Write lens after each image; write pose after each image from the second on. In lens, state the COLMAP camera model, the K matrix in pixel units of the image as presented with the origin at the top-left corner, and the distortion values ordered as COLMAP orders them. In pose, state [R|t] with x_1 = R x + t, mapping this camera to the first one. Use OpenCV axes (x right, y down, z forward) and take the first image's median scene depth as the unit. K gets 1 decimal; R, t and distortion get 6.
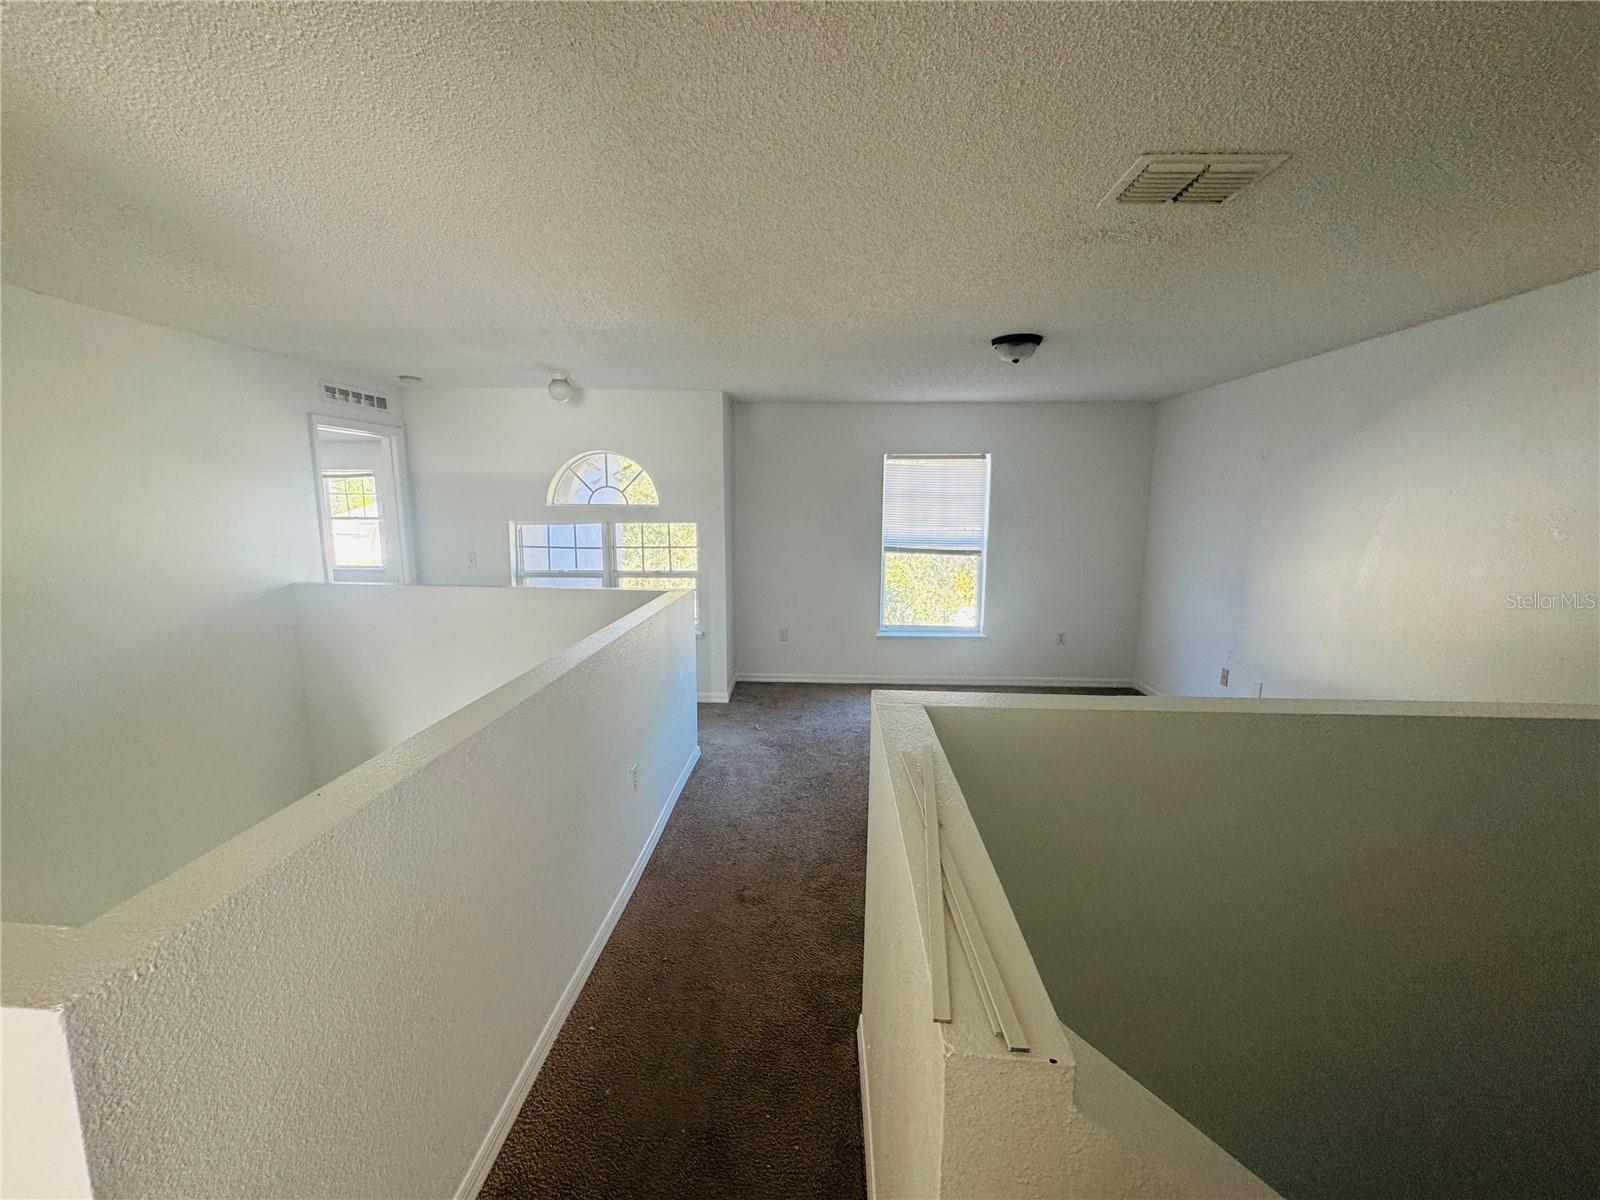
lens RADIAL K [[633.9, 0, 773.3], [0, 633.9, 589.8], [0, 0, 1]] dist [0.000217, -0.000106]
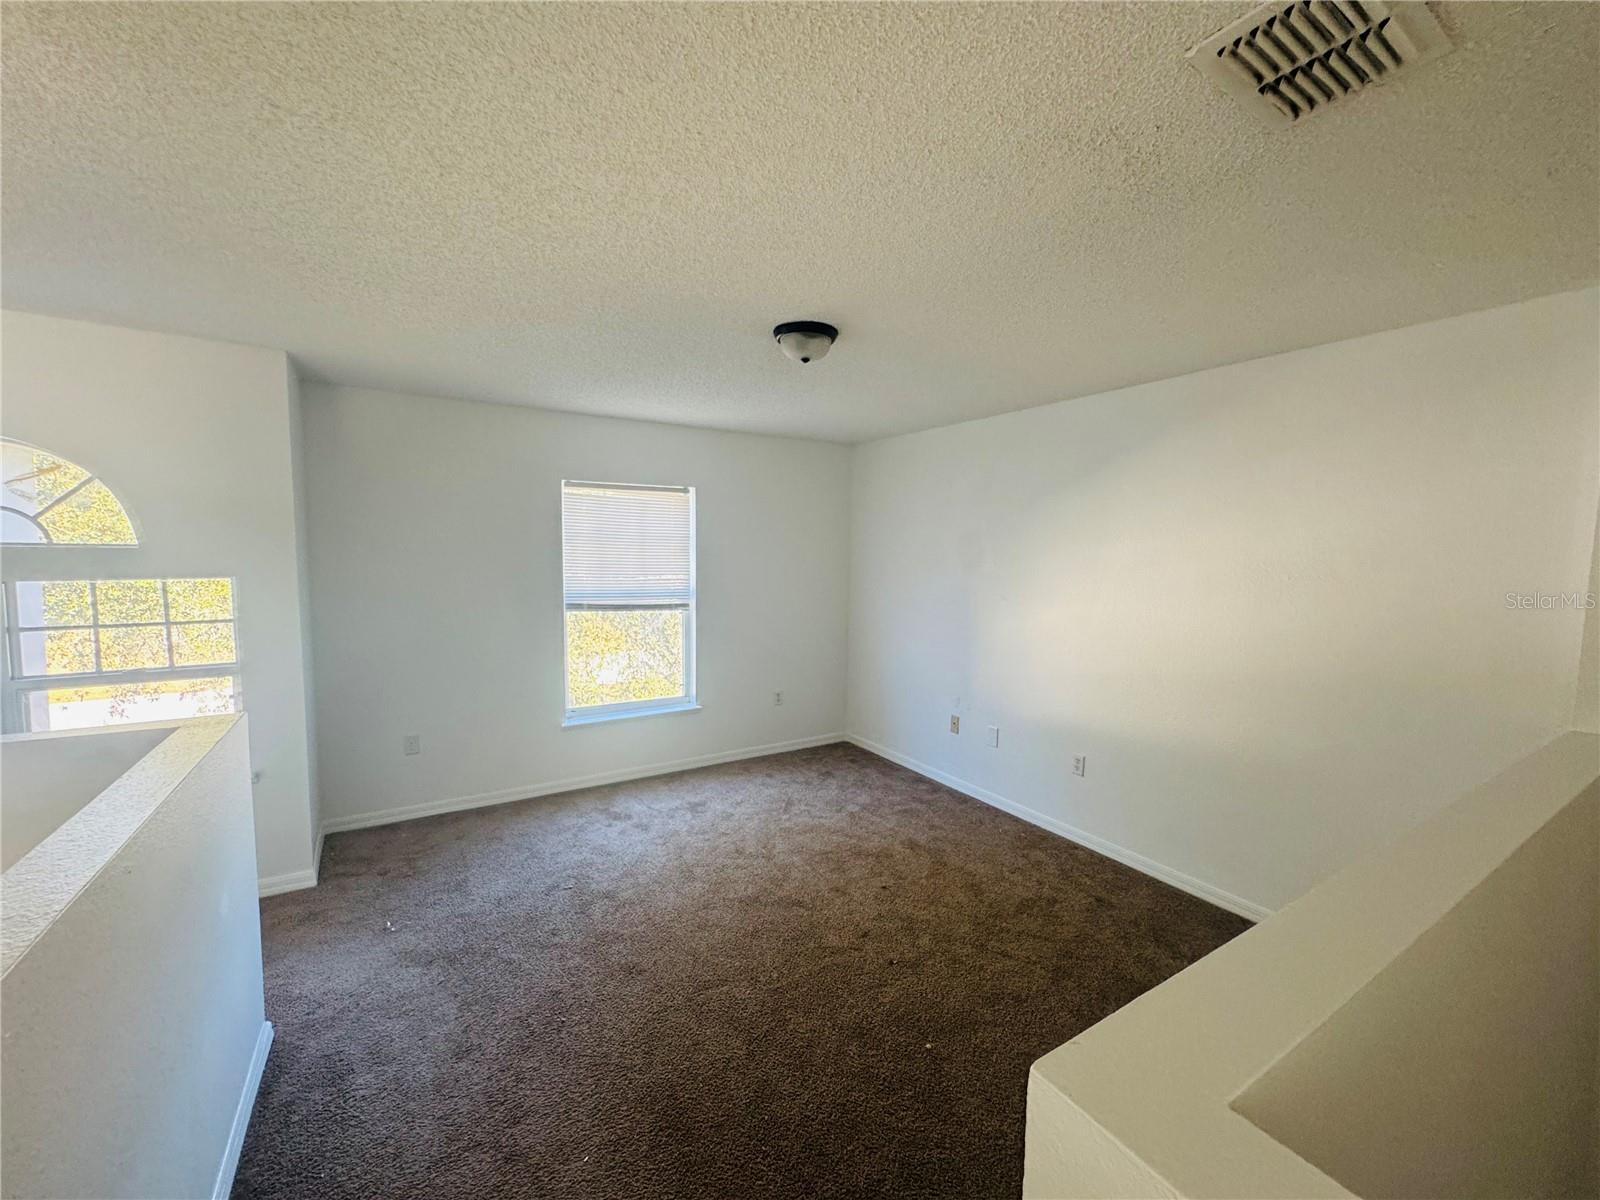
lens RADIAL K [[633.9, 0, 773.3], [0, 633.9, 589.8], [0, 0, 1]] dist [0.000217, -0.000106]
pose [[0.814525, -0.035822, 0.579021, -0.057359], [0.072237, 0.996587, -0.039961, -0.038600], [-0.575613, 0.074376, 0.814333, 0.267683]]
